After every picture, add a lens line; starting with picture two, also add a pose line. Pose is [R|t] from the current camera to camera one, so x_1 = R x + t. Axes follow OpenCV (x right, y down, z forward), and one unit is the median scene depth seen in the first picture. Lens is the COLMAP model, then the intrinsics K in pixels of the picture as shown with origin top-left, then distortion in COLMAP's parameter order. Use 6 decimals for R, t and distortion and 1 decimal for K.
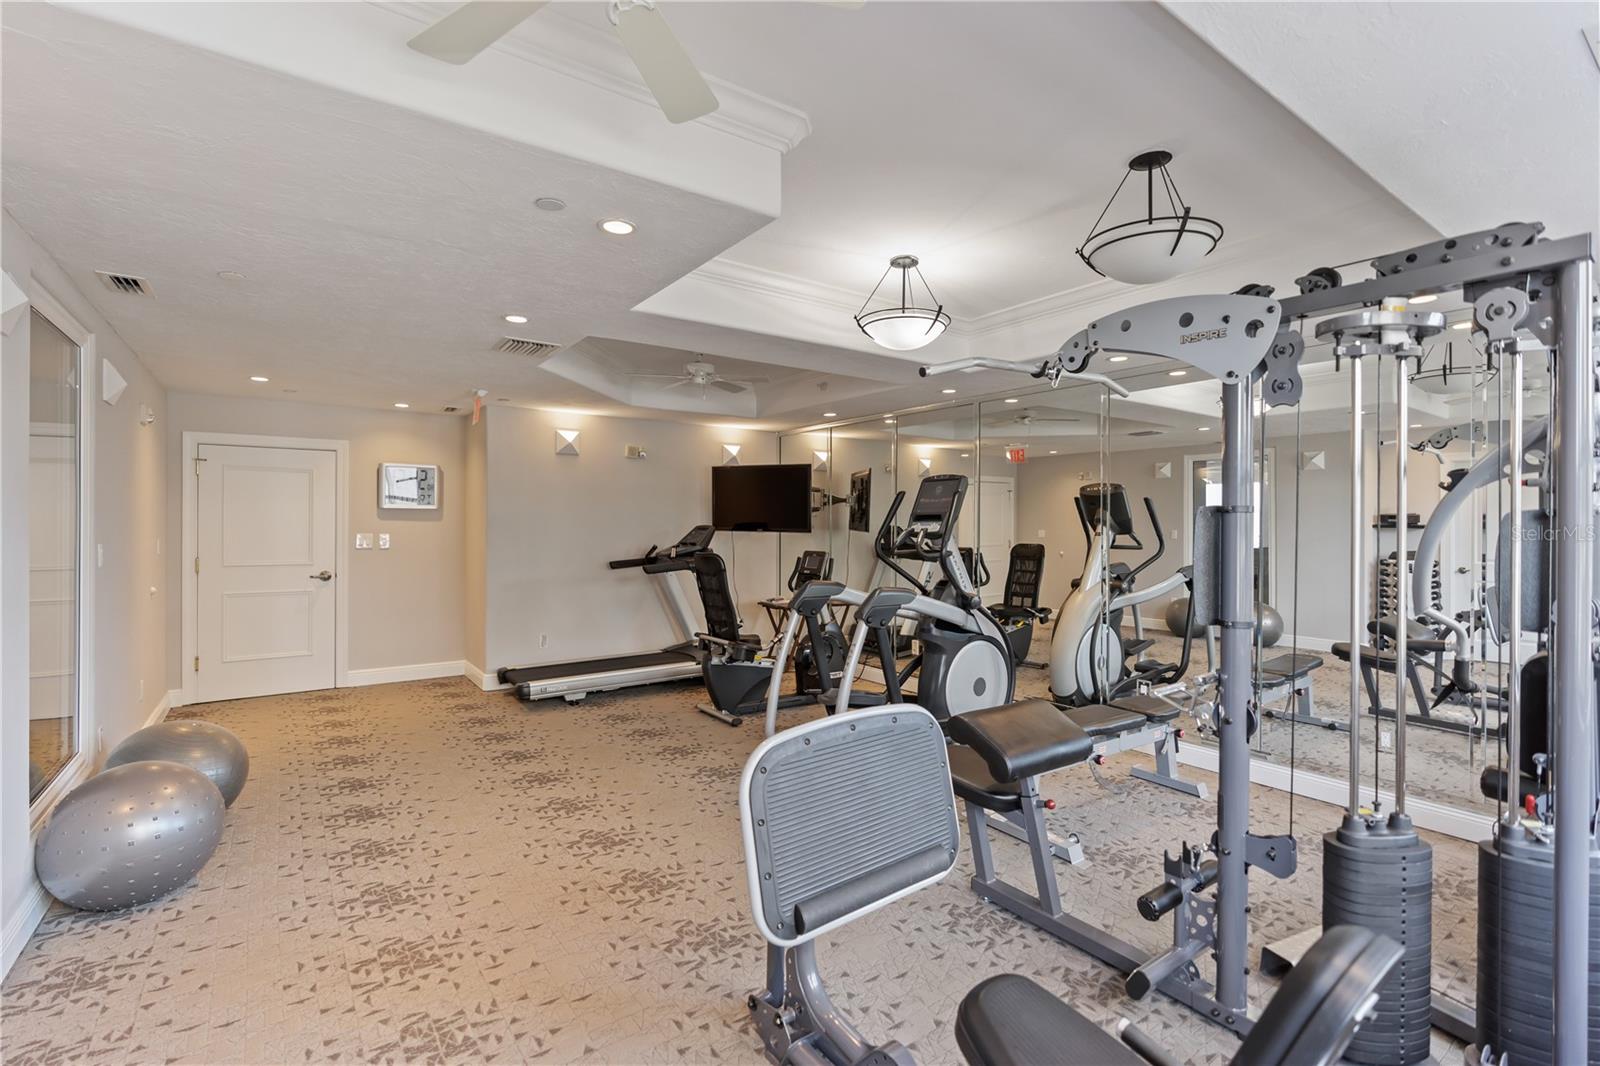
lens RADIAL K [[720.1, 0, 800.0], [0, 720.1, 533.0], [0, 0, 1]] dist [-0.013316, 0.005516]
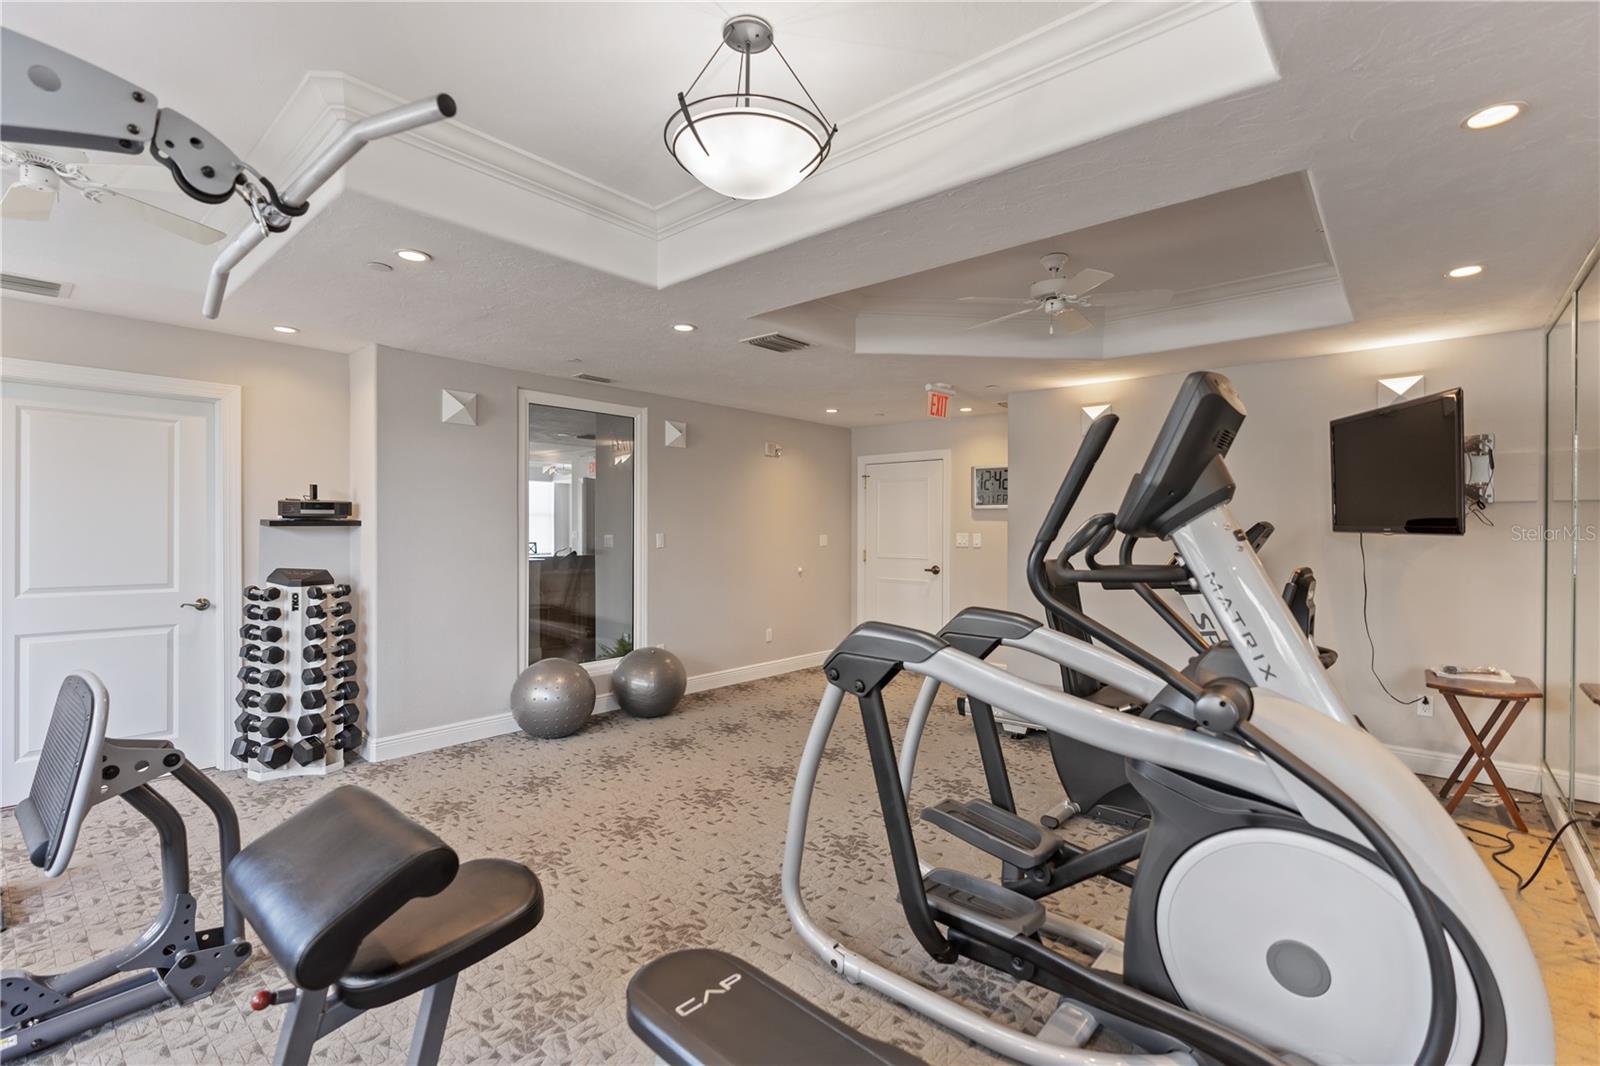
lens RADIAL K [[720.1, 0, 800.0], [0, 720.1, 533.0], [0, 0, 1]] dist [-0.013316, 0.005516]
pose [[0.235361, 0.002586, -0.971905, 0.402600], [-0.015752, 0.999875, -0.001154, 0.006576], [0.971780, 0.015581, 0.235372, 0.522924]]
